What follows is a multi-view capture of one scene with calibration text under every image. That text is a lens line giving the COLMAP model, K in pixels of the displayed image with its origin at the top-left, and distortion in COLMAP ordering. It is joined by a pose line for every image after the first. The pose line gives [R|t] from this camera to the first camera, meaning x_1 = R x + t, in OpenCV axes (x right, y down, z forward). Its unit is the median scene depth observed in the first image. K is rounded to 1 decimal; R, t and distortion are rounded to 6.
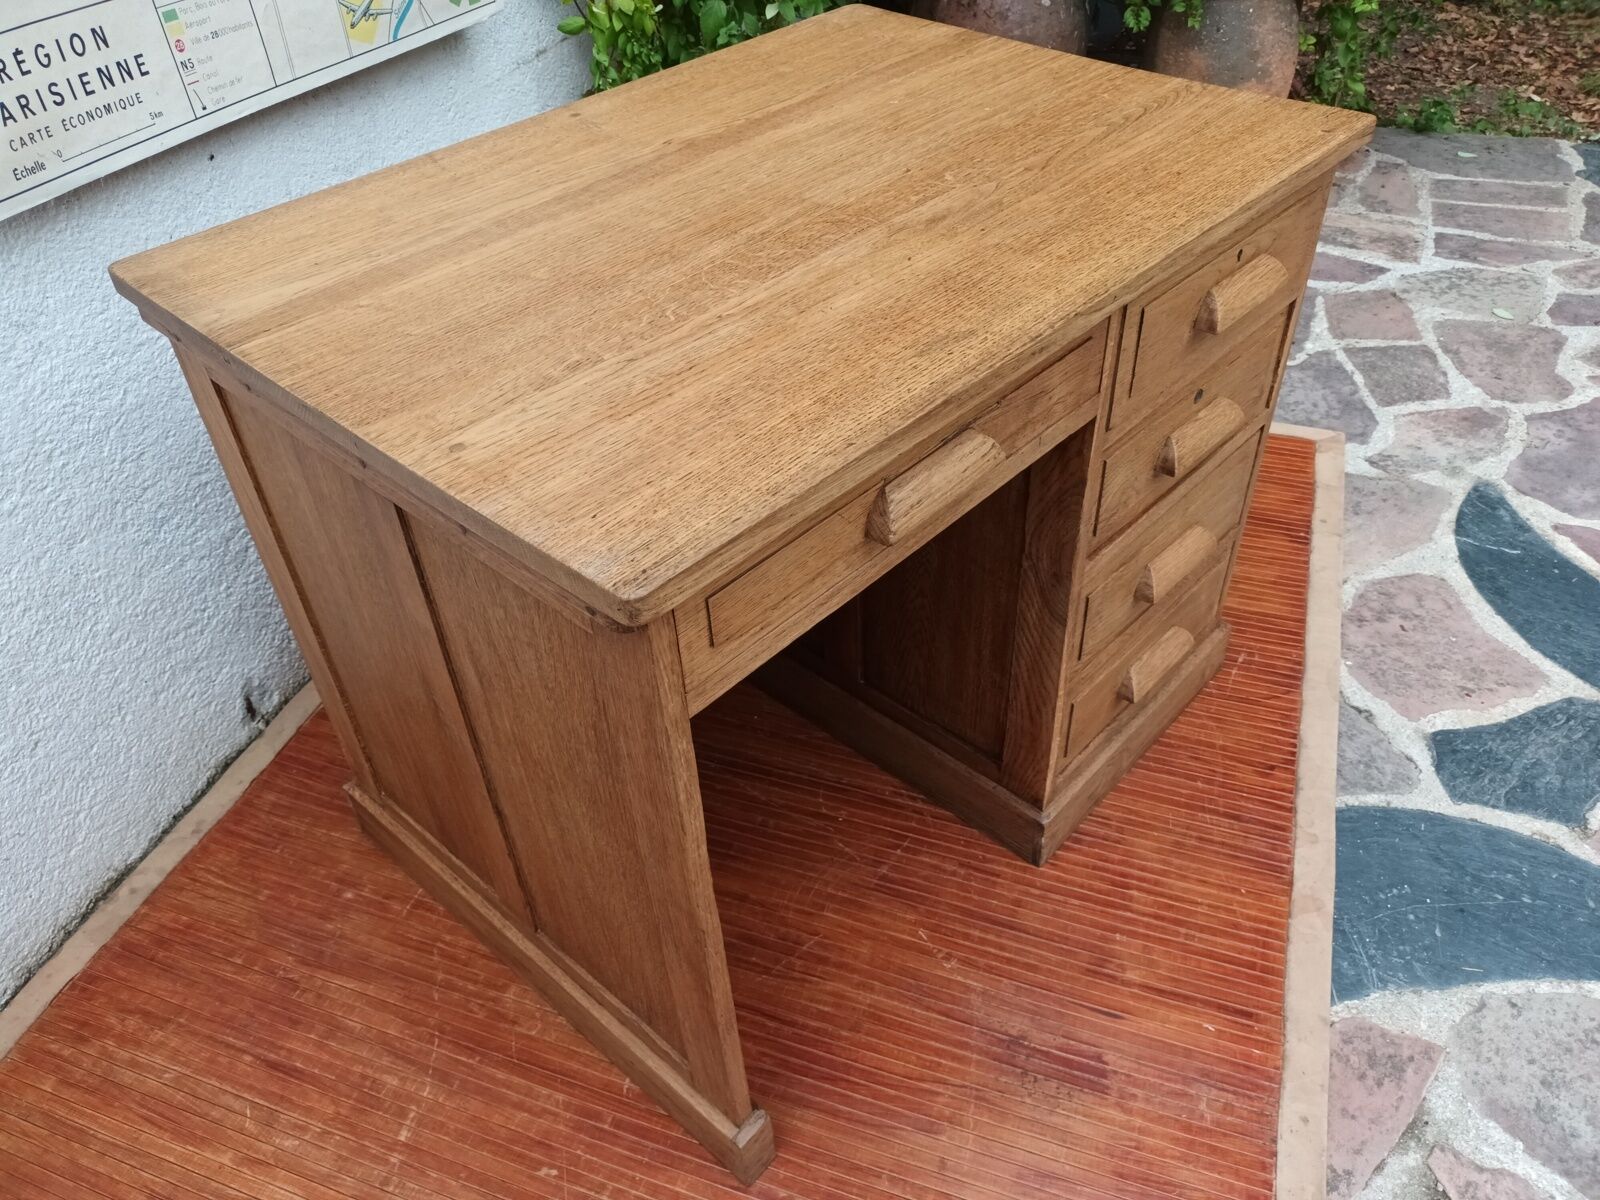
lens RADIAL K [[1193.3, 0, 794.1], [0, 1193.3, 599.7], [0, 0, 1]] dist [0.040998, -0.067642]
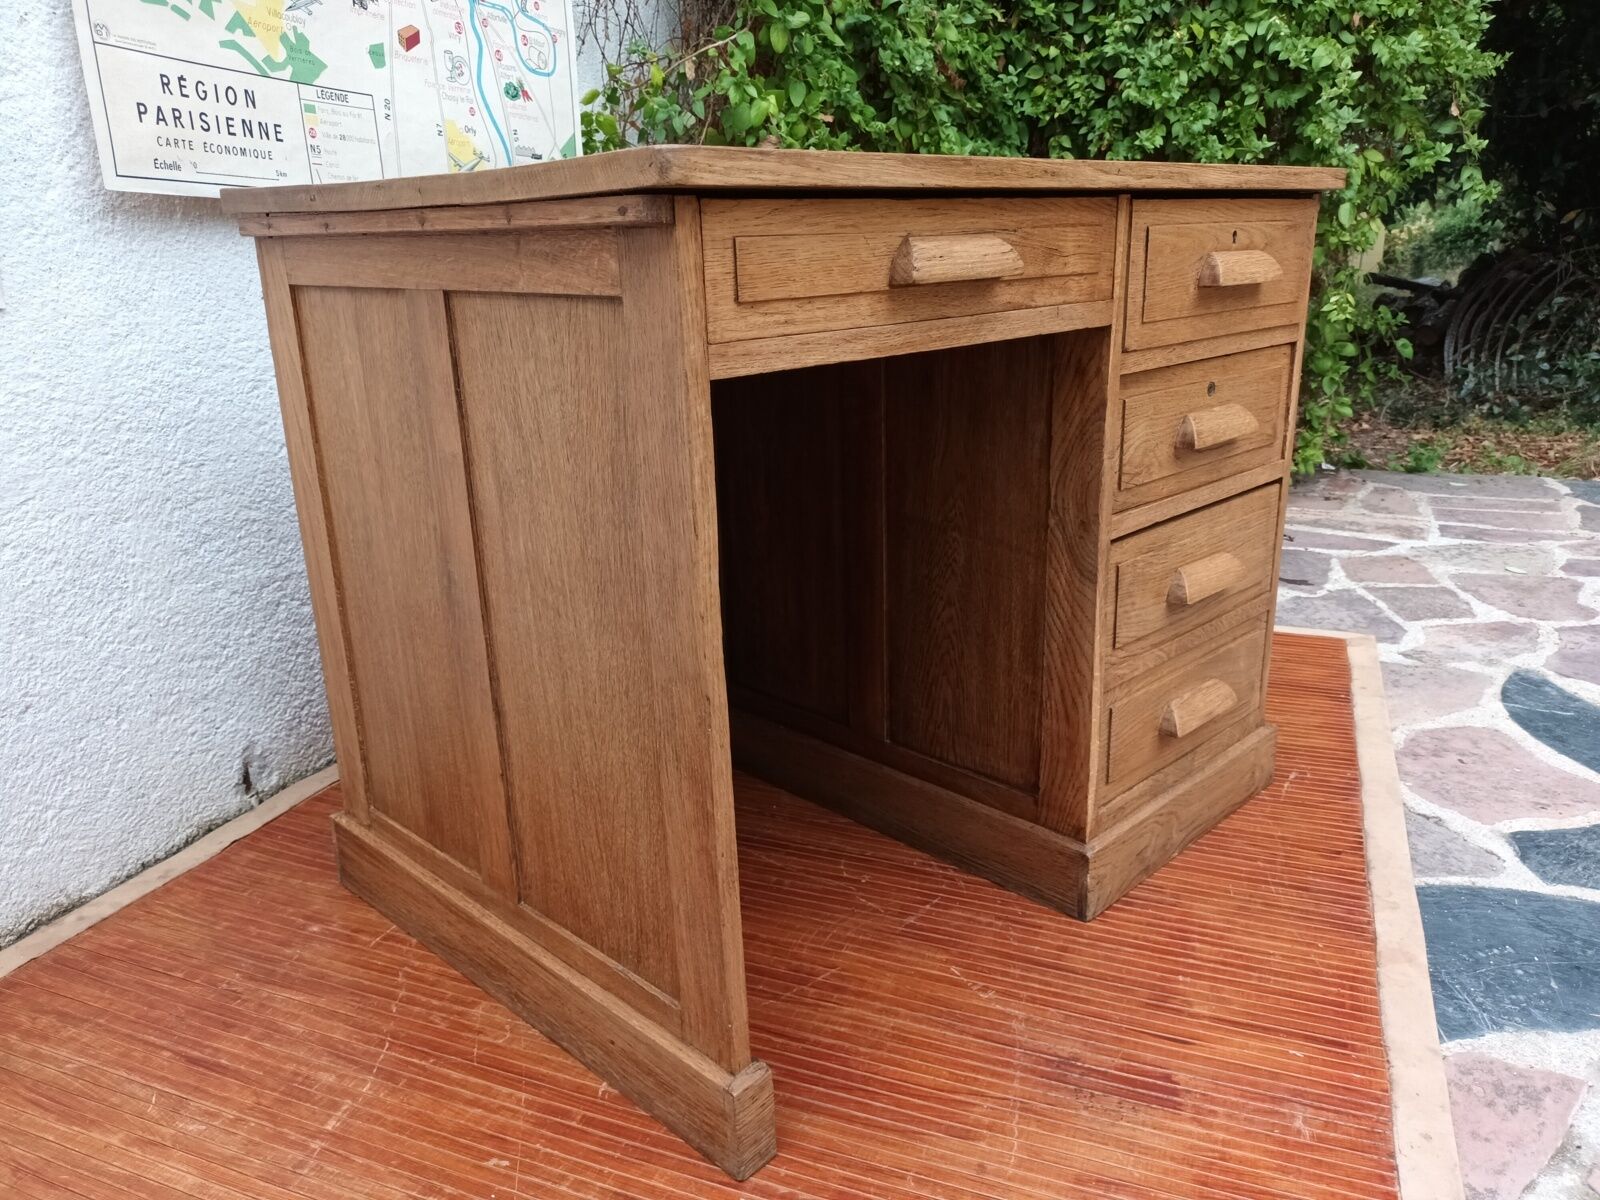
lens RADIAL K [[1196.7, 0, 794.7], [0, 1196.7, 603.3], [0, 0, 1]] dist [0.019900, -0.031622]
pose [[0.999099, 0.027445, -0.032365, 0.011278], [-0.037780, 0.922599, -0.383906, 0.365865], [0.019324, 0.384783, 0.922805, 0.086212]]
